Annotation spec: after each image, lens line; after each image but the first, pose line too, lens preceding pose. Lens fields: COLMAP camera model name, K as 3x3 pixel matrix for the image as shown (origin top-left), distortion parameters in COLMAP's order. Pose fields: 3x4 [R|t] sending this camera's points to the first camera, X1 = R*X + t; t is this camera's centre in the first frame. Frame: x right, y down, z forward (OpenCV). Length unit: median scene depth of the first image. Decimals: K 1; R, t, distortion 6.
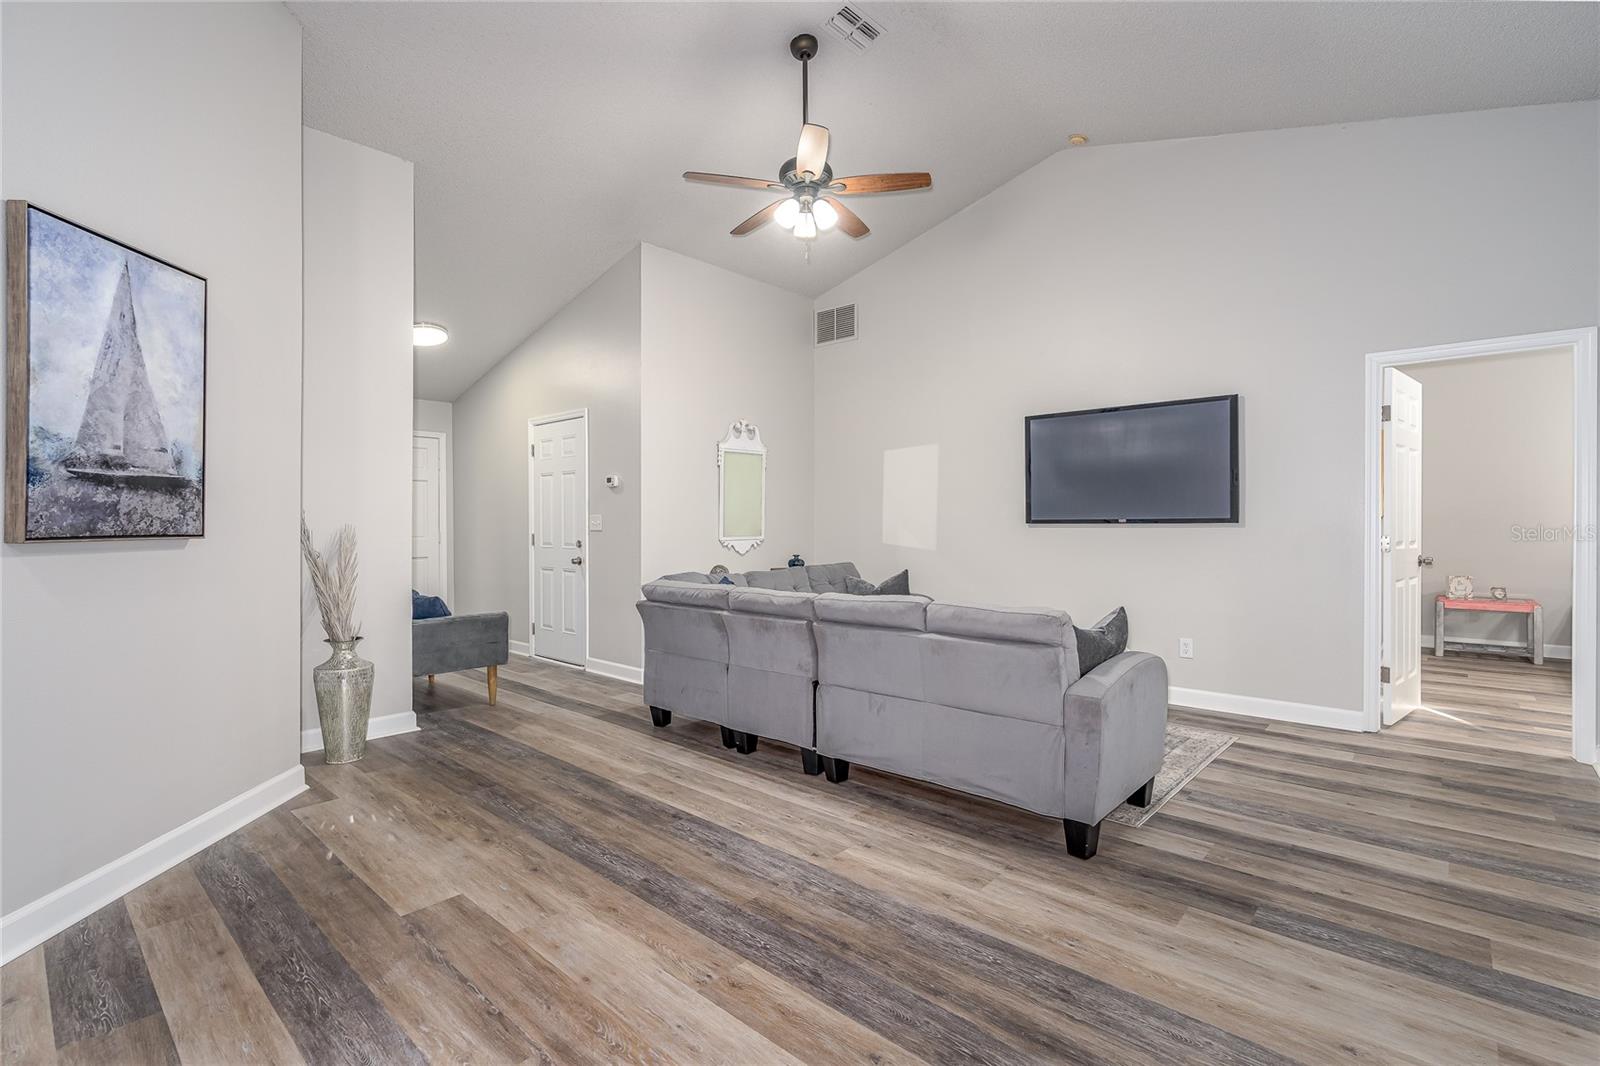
lens RADIAL K [[740.8, 0, 805.1], [0, 740.8, 523.6], [0, 0, 1]] dist [-0.005695, -0.000054]
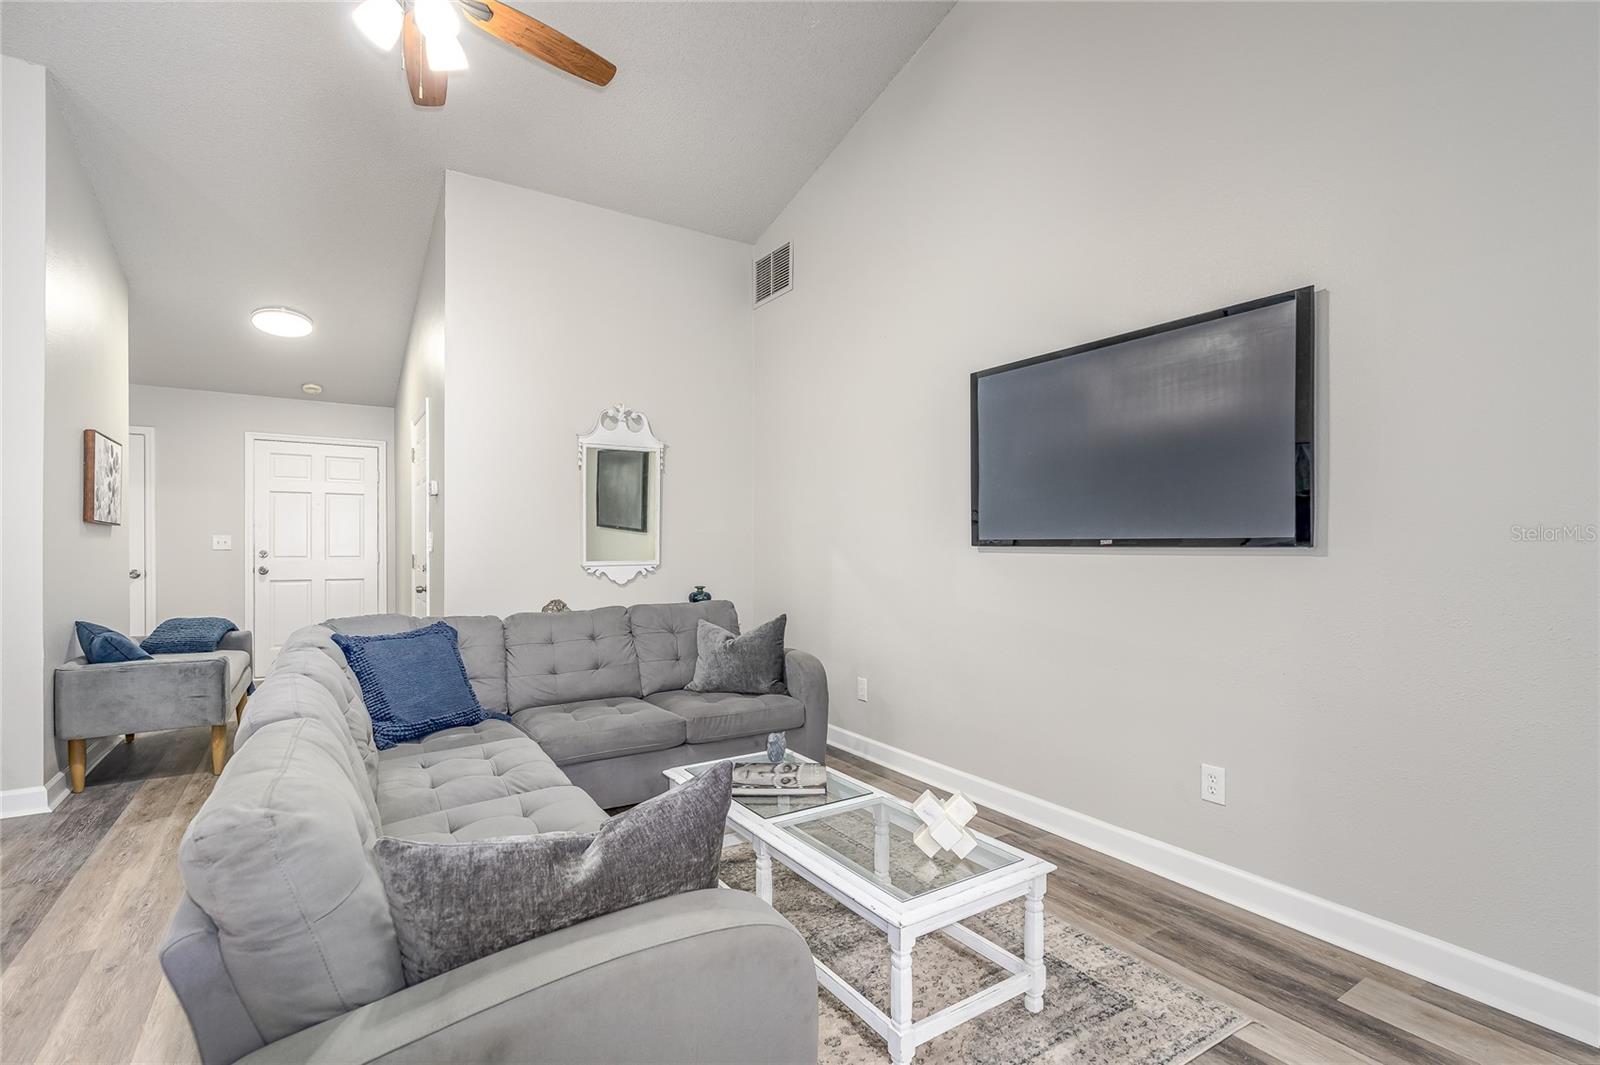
lens RADIAL K [[746.7, 0, 796.8], [0, 746.7, 542.0], [0, 0, 1]] dist [0.002088, 0.000758]
pose [[0.963339, 0.004872, -0.268244, 0.325846], [-0.005717, 0.999981, -0.002368, -0.000923], [0.268227, 0.003815, 0.963348, 0.357877]]
